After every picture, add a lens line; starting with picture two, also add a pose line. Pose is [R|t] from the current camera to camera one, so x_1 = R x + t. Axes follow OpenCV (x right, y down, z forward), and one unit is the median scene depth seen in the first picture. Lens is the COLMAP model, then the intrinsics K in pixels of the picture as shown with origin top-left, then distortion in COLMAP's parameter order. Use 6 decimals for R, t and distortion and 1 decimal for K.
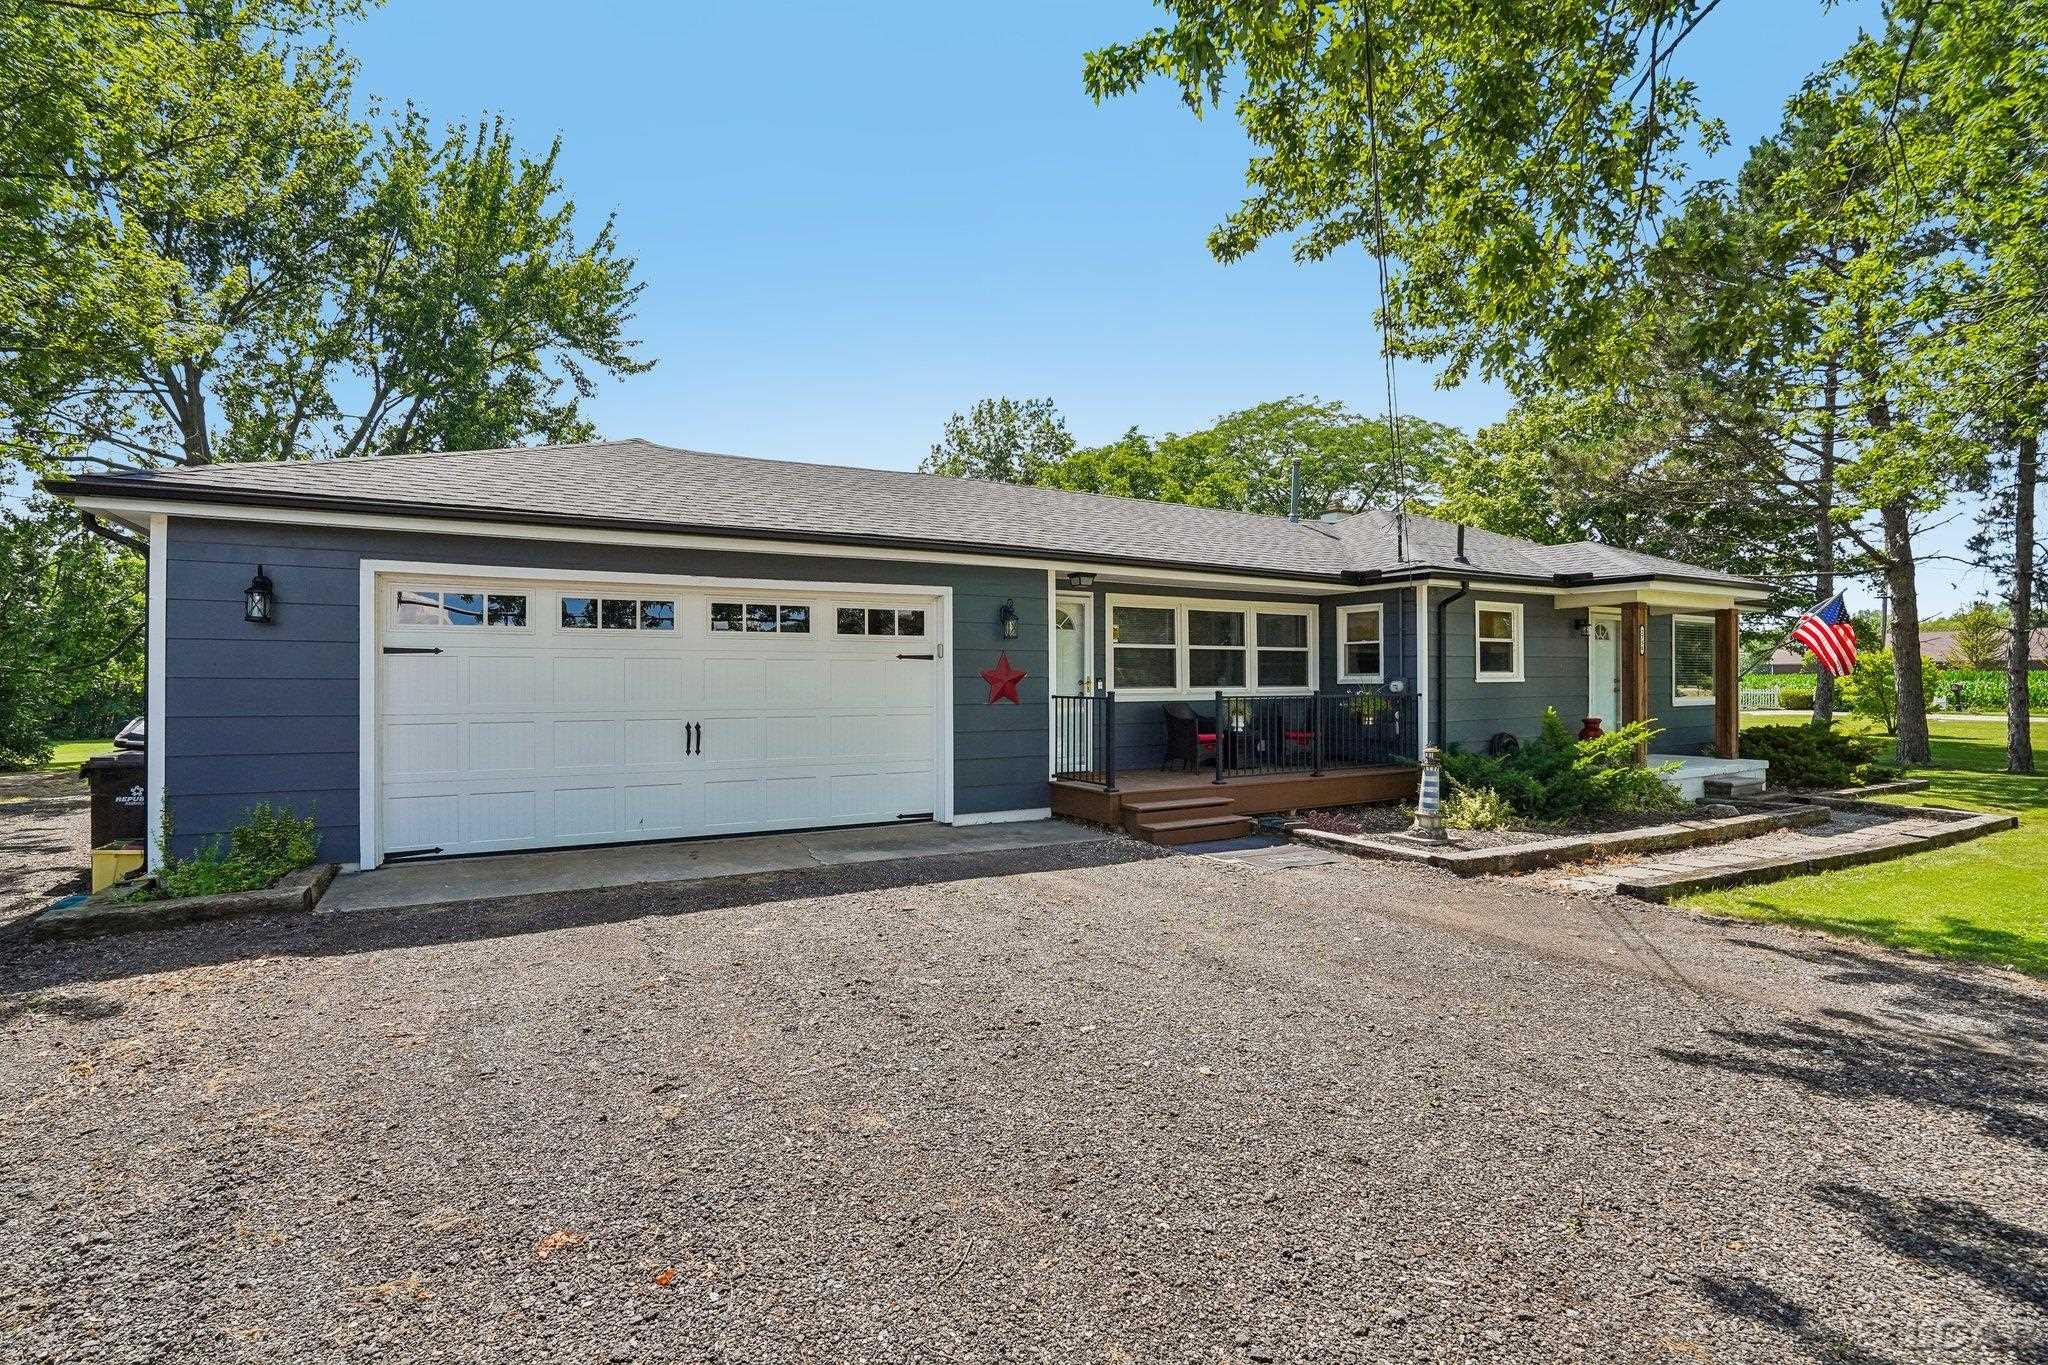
lens RADIAL K [[941.3, 0, 1017.7], [0, 941.3, 676.5], [0, 0, 1]] dist [-0.044160, 0.013278]
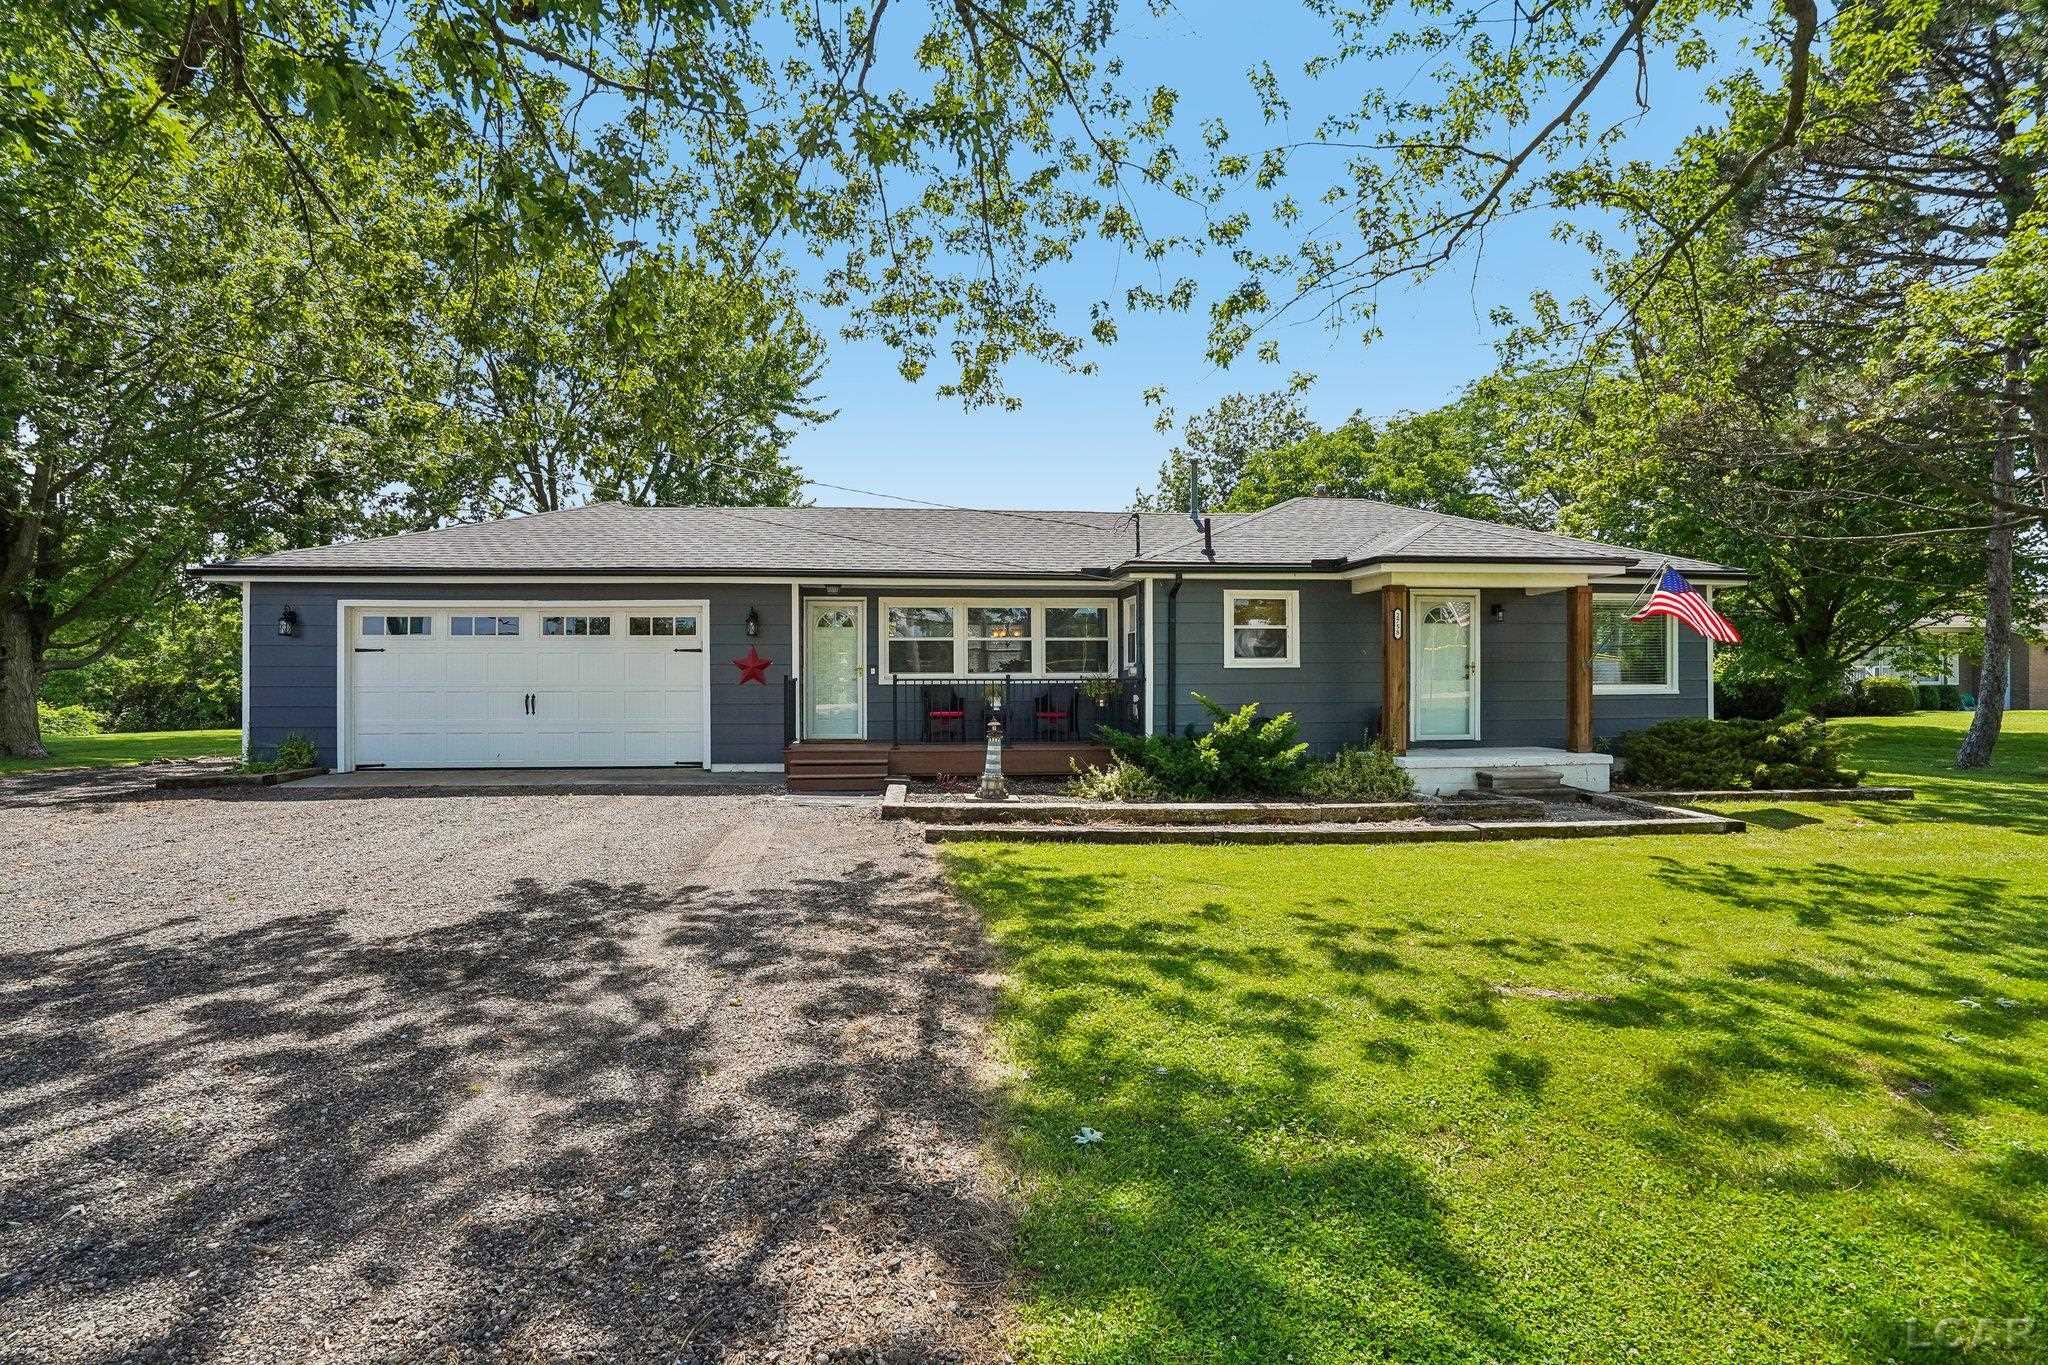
lens RADIAL K [[941.3, 0, 1014.2], [0, 941.3, 686.4], [0, 0, 1]] dist [-0.044160, 0.013278]
pose [[0.917877, 0.000657, -0.396865, 0.767917], [0.003804, 0.999938, 0.010454, 0.017301], [0.396848, -0.011105, 0.917817, -0.080283]]
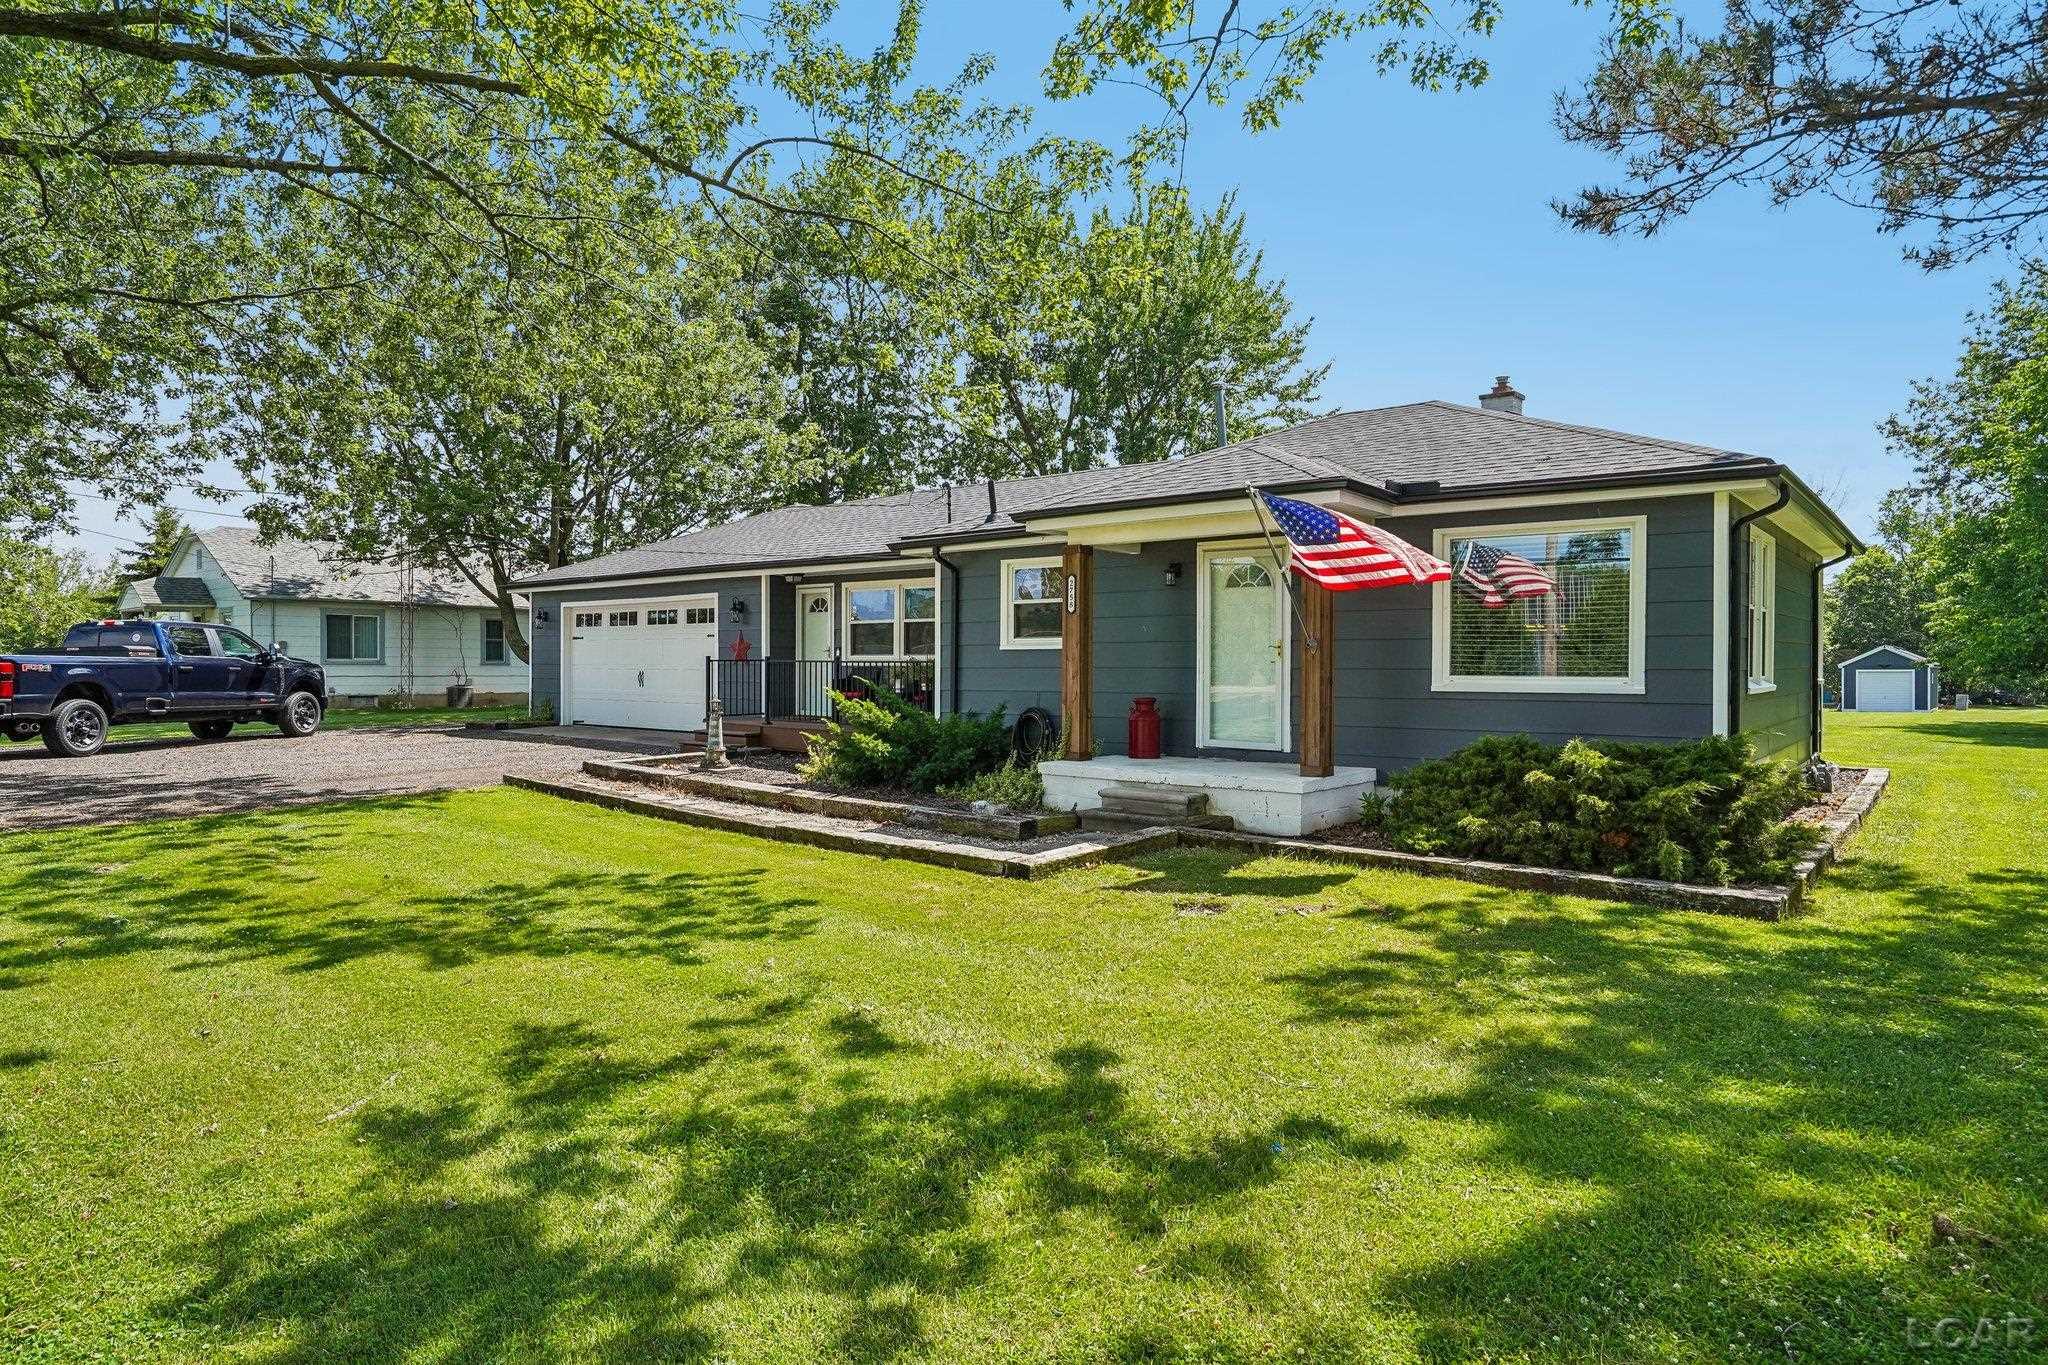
lens RADIAL K [[1166.0, 0, 1021.9], [0, 1166.0, 673.9], [0, 0, 1]] dist [0.002455, 0.000056]
pose [[0.352014, 0.010877, -0.935931, 1.730694], [-0.000558, 0.999935, 0.011411, 0.019563], [0.935995, -0.003495, 0.351997, 0.670499]]
